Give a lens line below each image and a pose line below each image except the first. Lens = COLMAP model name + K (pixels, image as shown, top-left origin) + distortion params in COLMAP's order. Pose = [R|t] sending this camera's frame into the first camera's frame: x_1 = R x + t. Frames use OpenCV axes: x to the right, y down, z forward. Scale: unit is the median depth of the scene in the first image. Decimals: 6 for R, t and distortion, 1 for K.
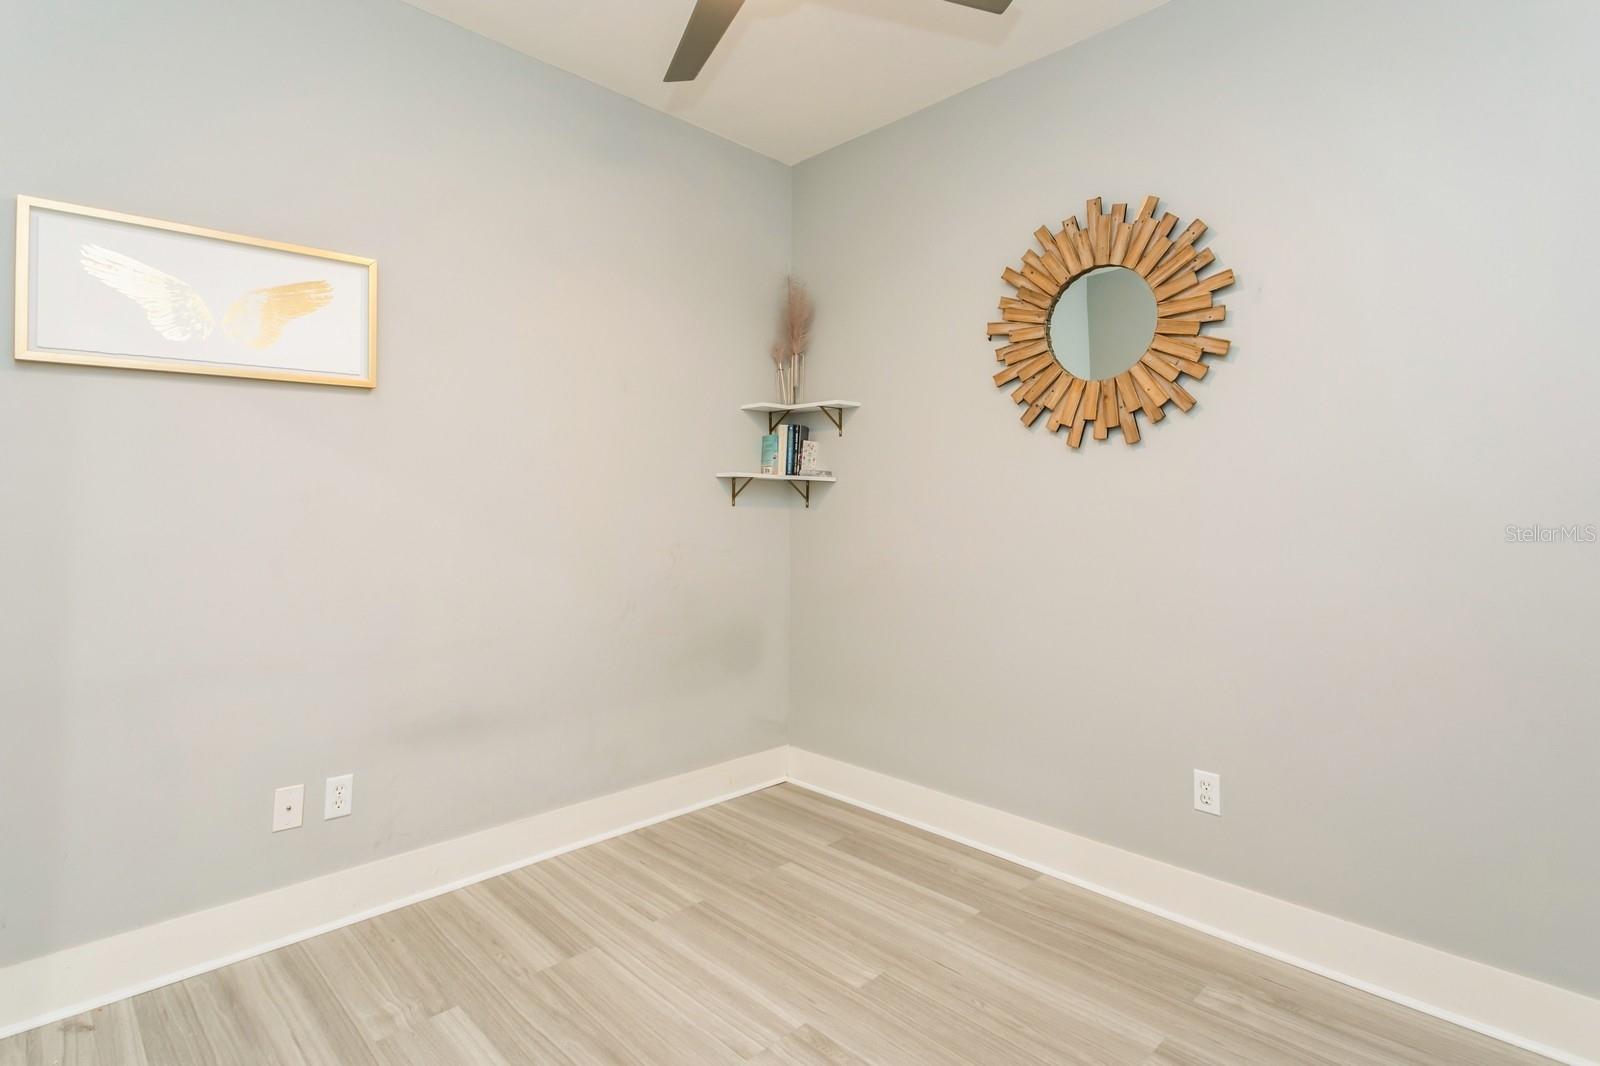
lens RADIAL K [[796.0, 0, 798.7], [0, 796.0, 488.9], [0, 0, 1]] dist [0.004144, 0.001580]
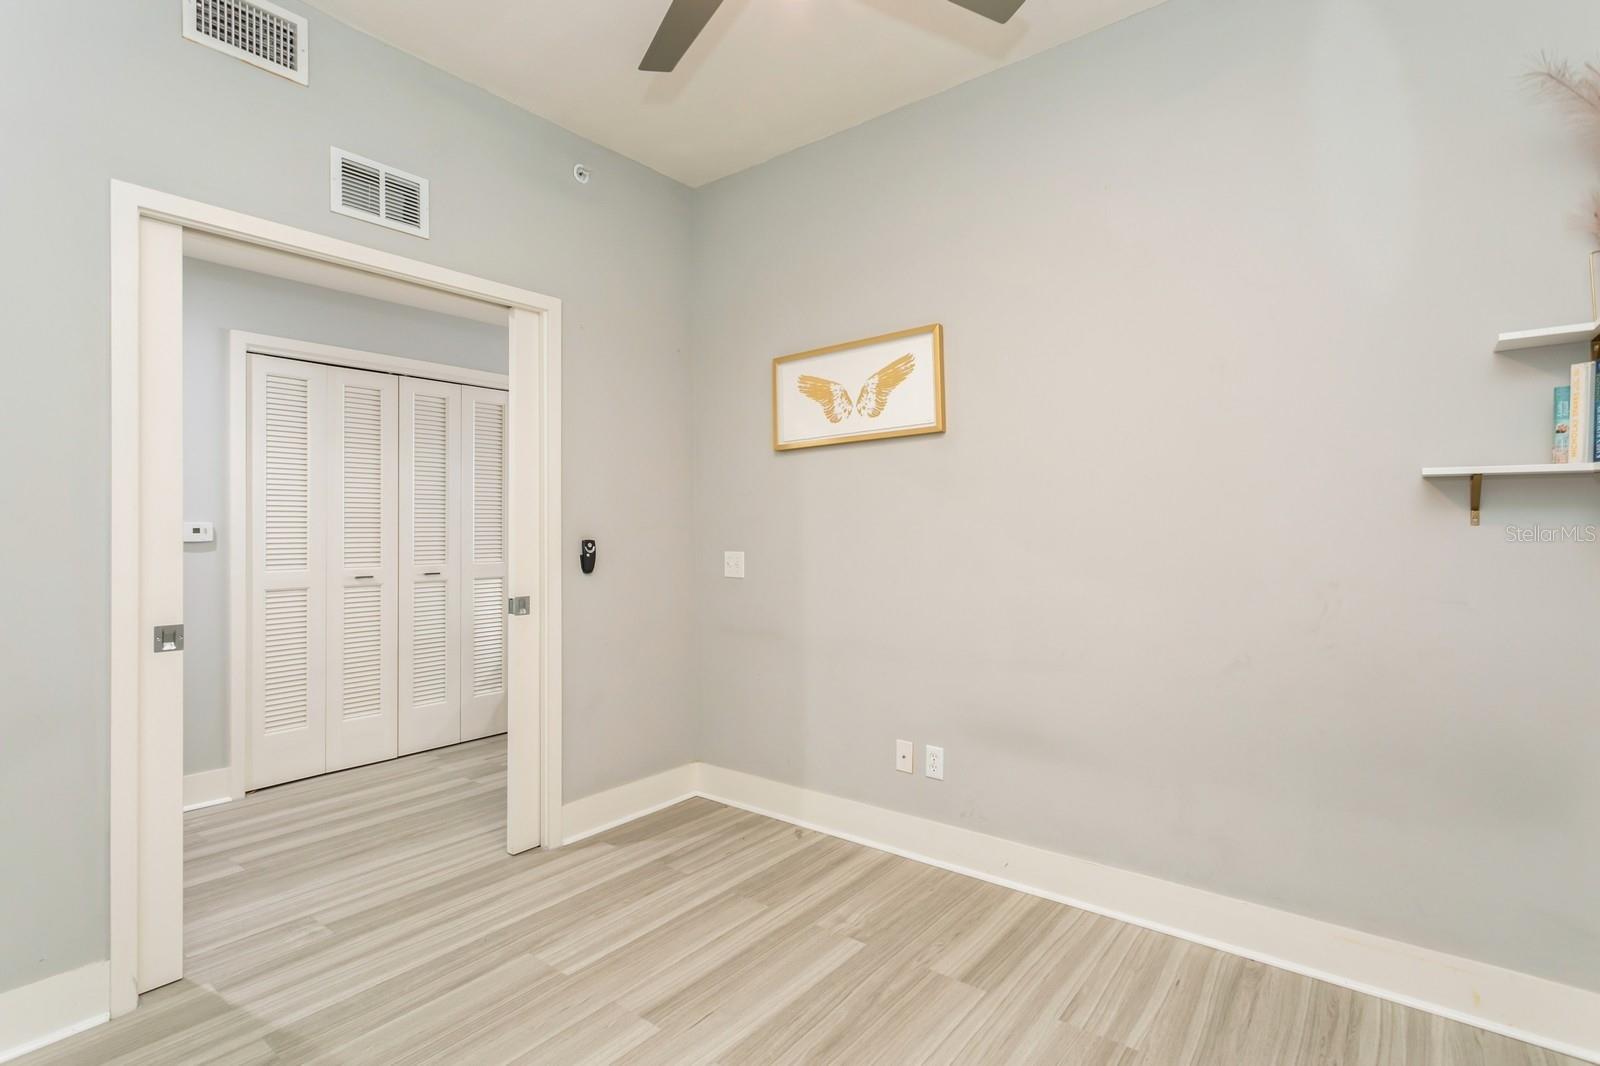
lens RADIAL K [[778.2, 0, 800.0], [0, 778.2, 533.0], [0, 0, 1]] dist [0.003052, 0.000719]
pose [[0.122896, -0.007563, -0.992391, 0.569215], [0.025398, 0.999667, -0.004473, 0.023467], [0.992095, -0.024655, 0.123047, 0.600015]]
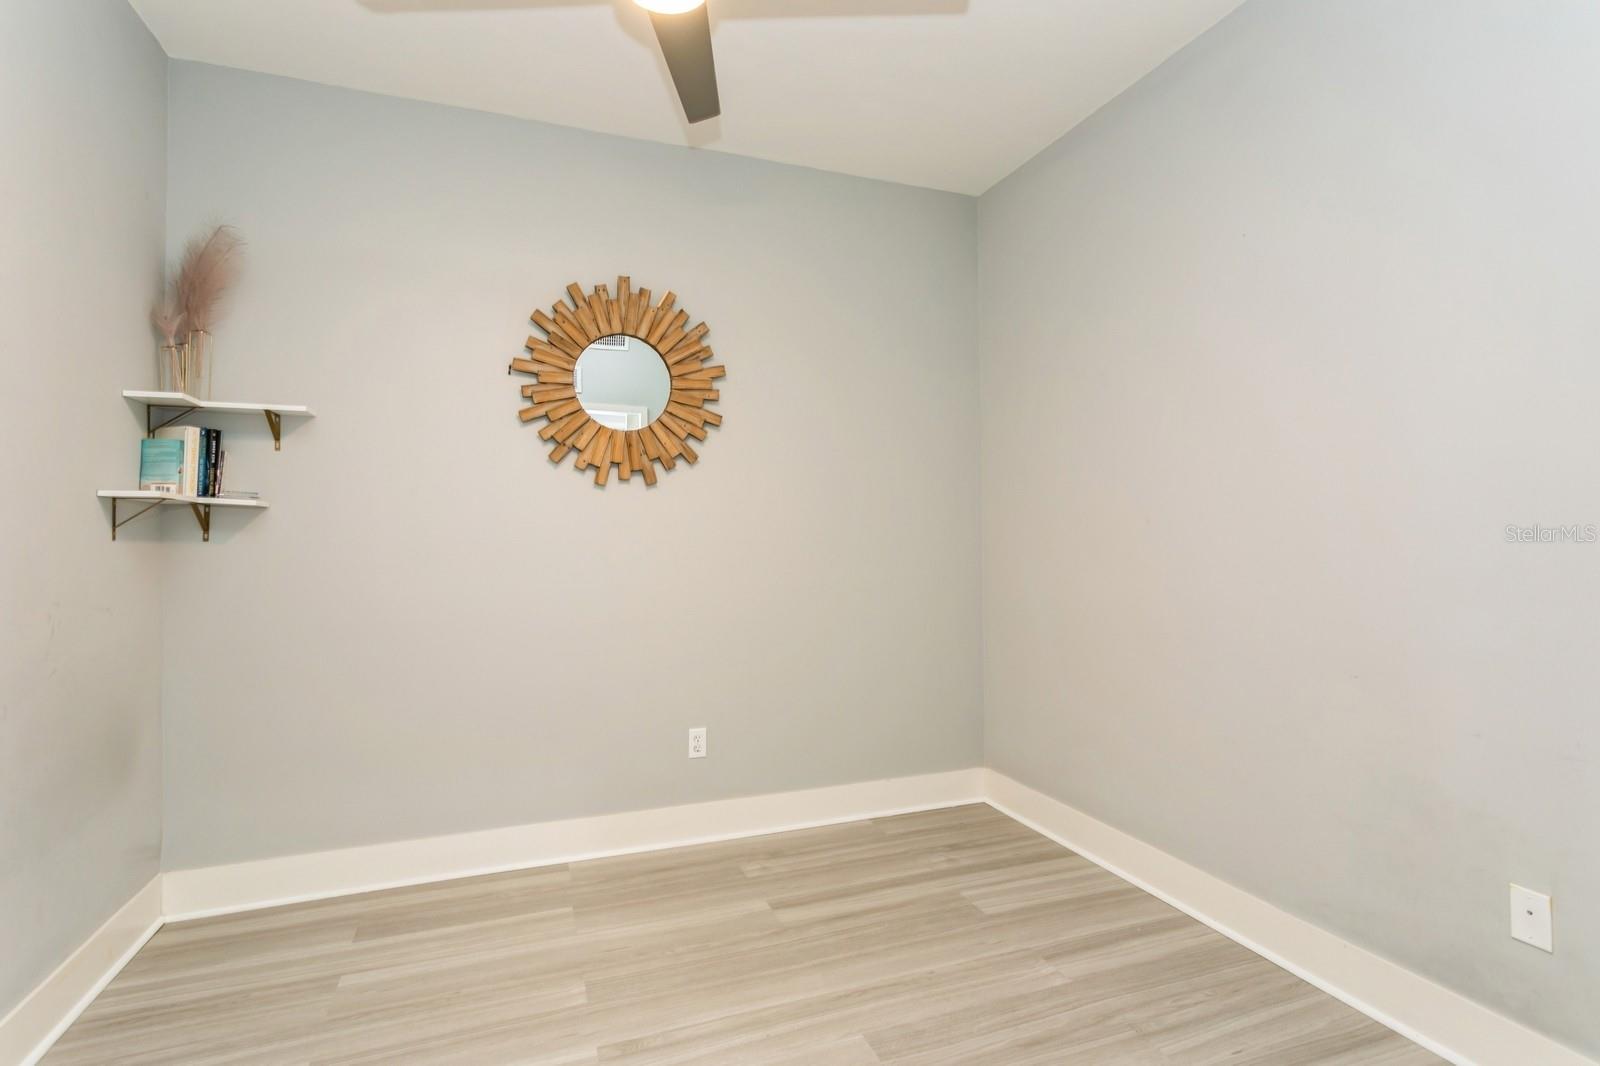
lens RADIAL K [[779.9, 0, 786.6], [0, 779.9, 542.3], [0, 0, 1]] dist [0.000686, 0.001025]
pose [[0.412322, -0.017615, 0.910868, -0.593936], [-0.010893, 0.999646, 0.024262, 0.001207], [-0.910973, -0.019926, 0.411984, 0.291368]]
